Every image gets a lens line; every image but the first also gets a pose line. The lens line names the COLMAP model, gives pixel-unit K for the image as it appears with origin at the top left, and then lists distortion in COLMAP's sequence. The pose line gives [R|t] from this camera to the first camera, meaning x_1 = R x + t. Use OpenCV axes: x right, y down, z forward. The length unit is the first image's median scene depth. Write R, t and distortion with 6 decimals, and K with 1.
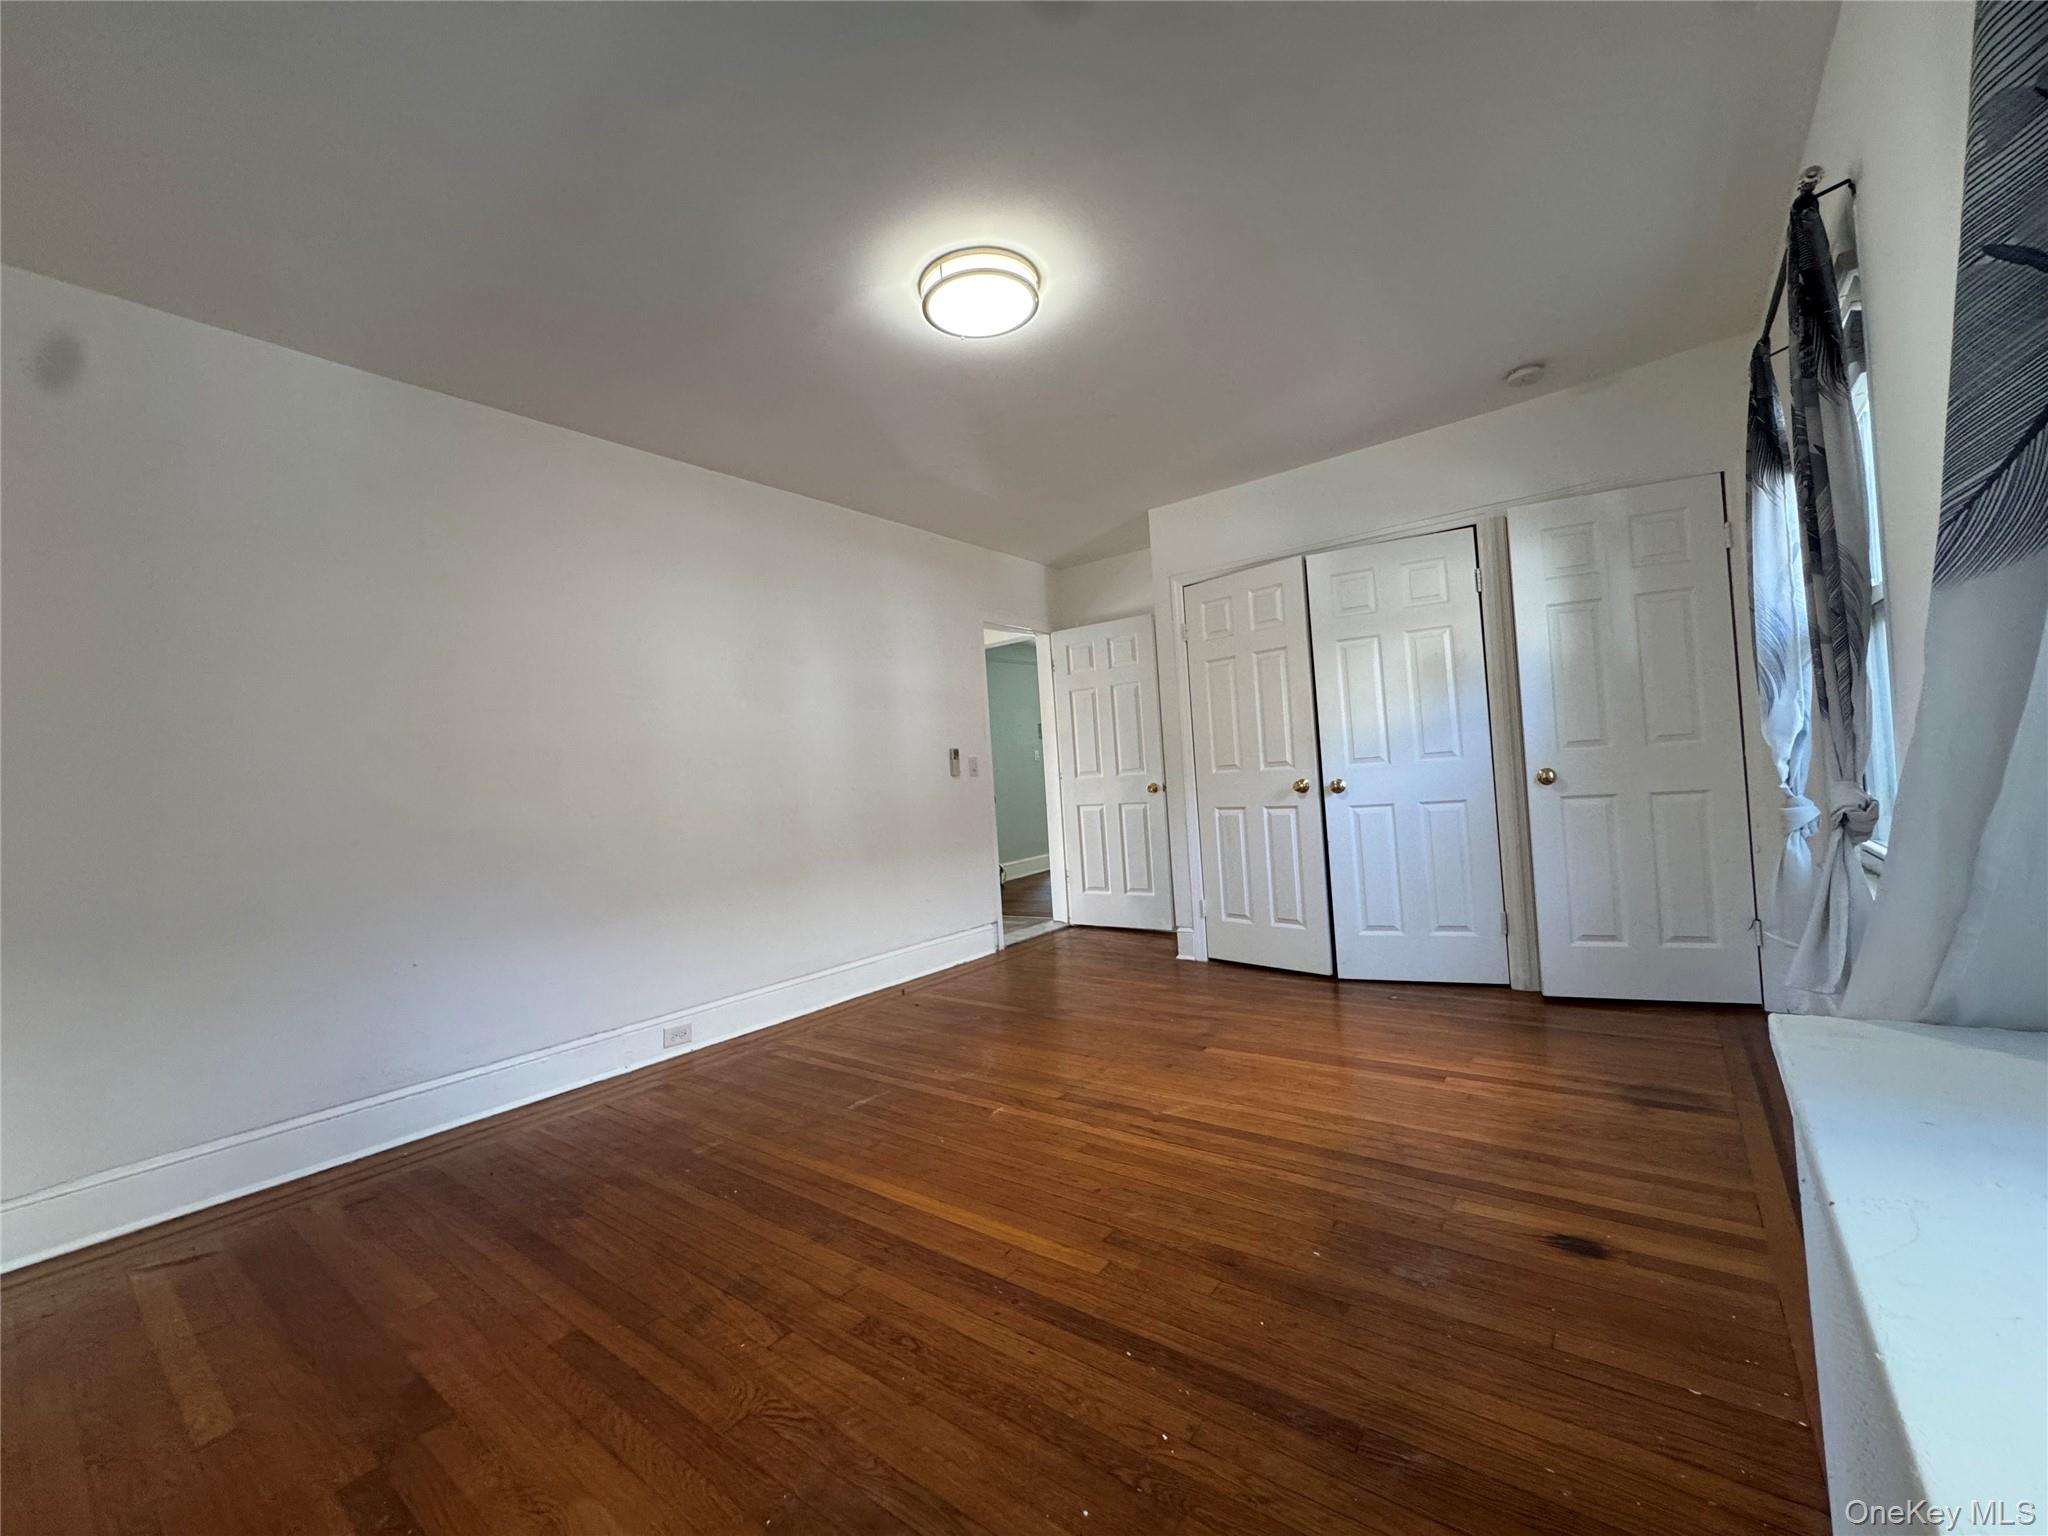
lens RADIAL K [[821.9, 0, 1025.1], [0, 821.9, 769.3], [0, 0, 1]] dist [-0.005826, 0.000913]
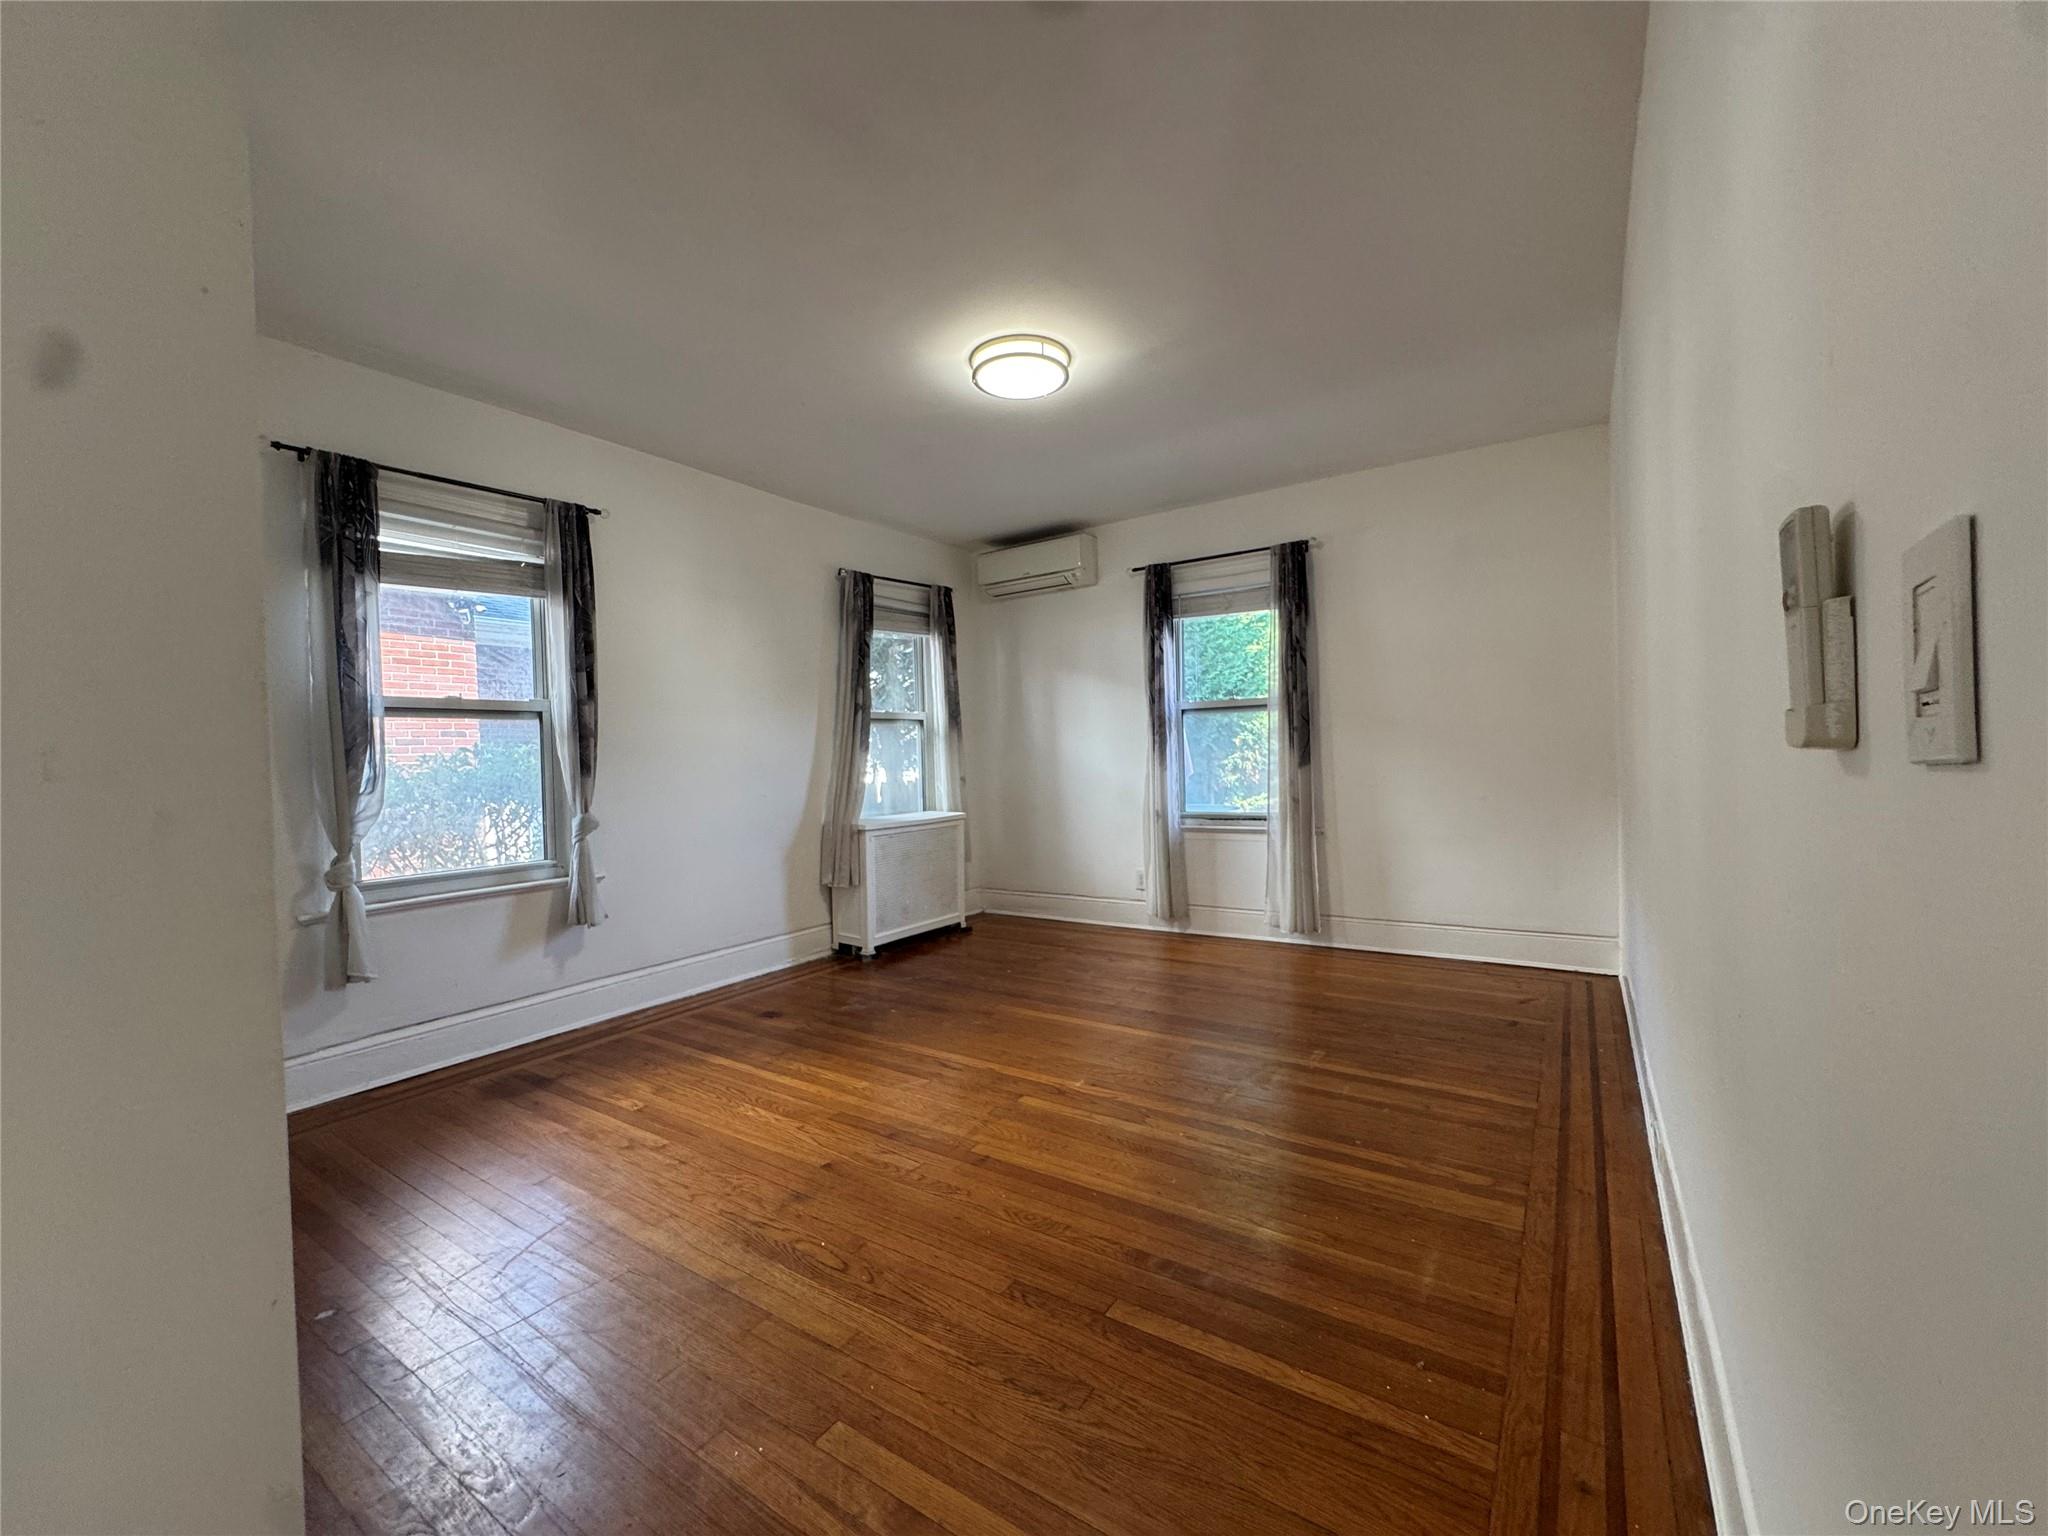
lens RADIAL K [[821.9, 0, 1030.2], [0, 821.9, 766.4], [0, 0, 1]] dist [-0.005826, 0.000913]
pose [[-0.993284, 0.094336, -0.066995, 0.048621], [0.094060, 0.995540, 0.007275, -0.002747], [0.067383, 0.000924, -0.997727, 1.594211]]
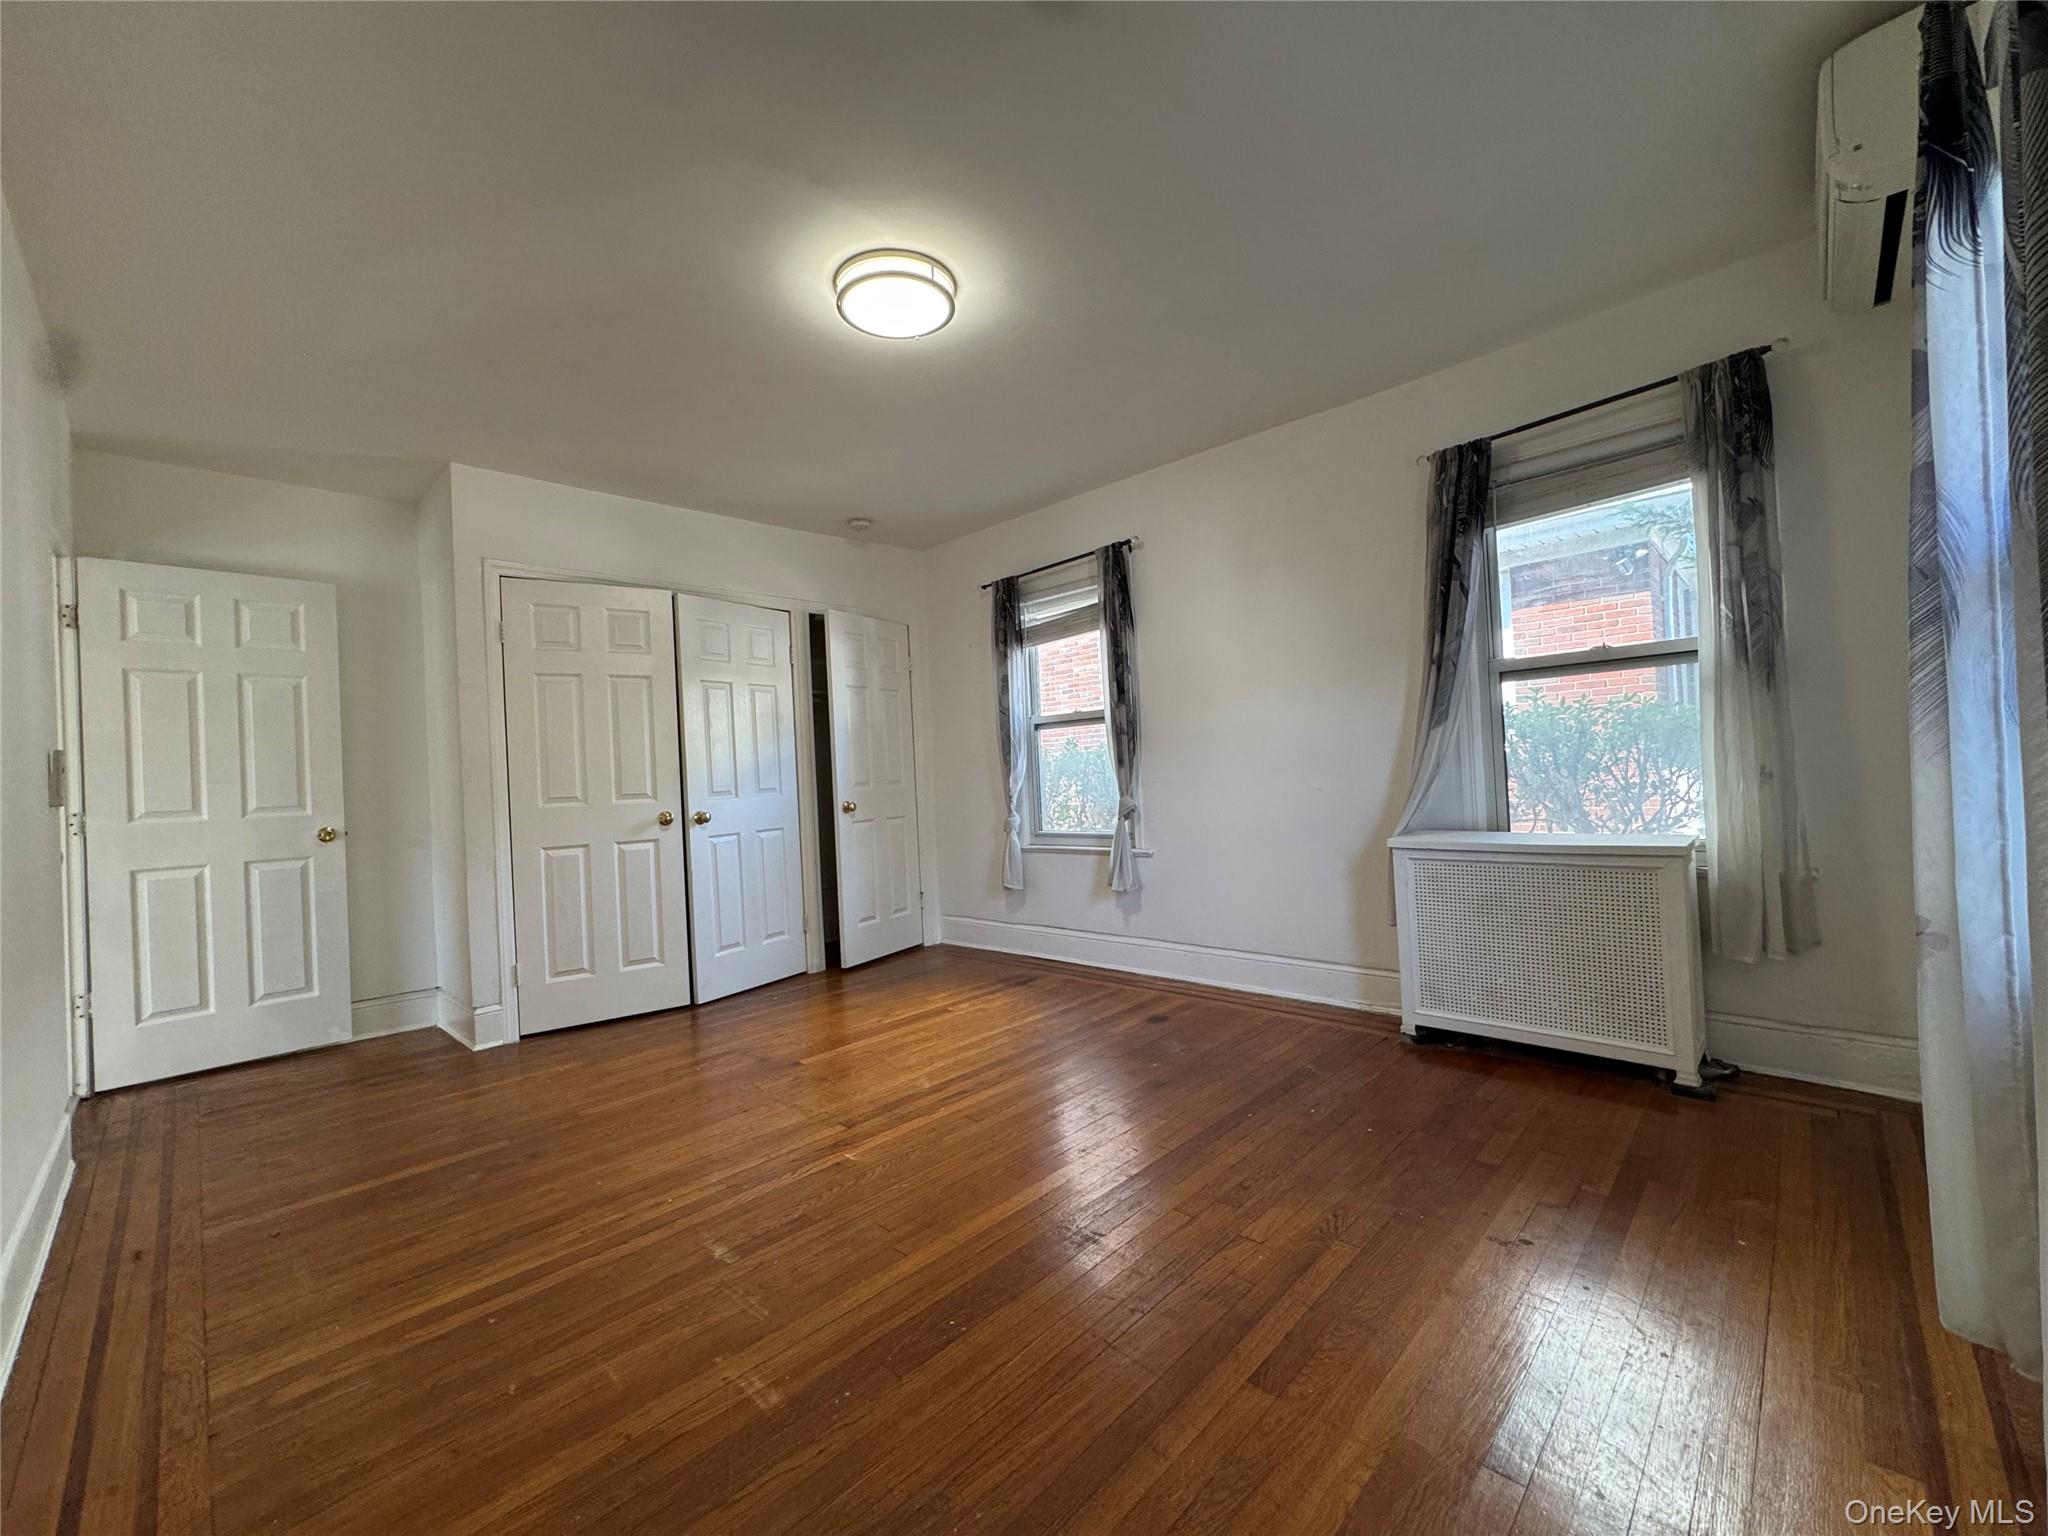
lens RADIAL K [[821.9, 0, 1020.2], [0, 821.9, 765.2], [0, 0, 1]] dist [-0.005826, 0.000913]
pose [[0.121012, 0.071375, 0.990082, -0.714323], [0.027988, 0.996770, -0.075277, 0.051452], [-0.992256, 0.036820, 0.118623, 0.543039]]
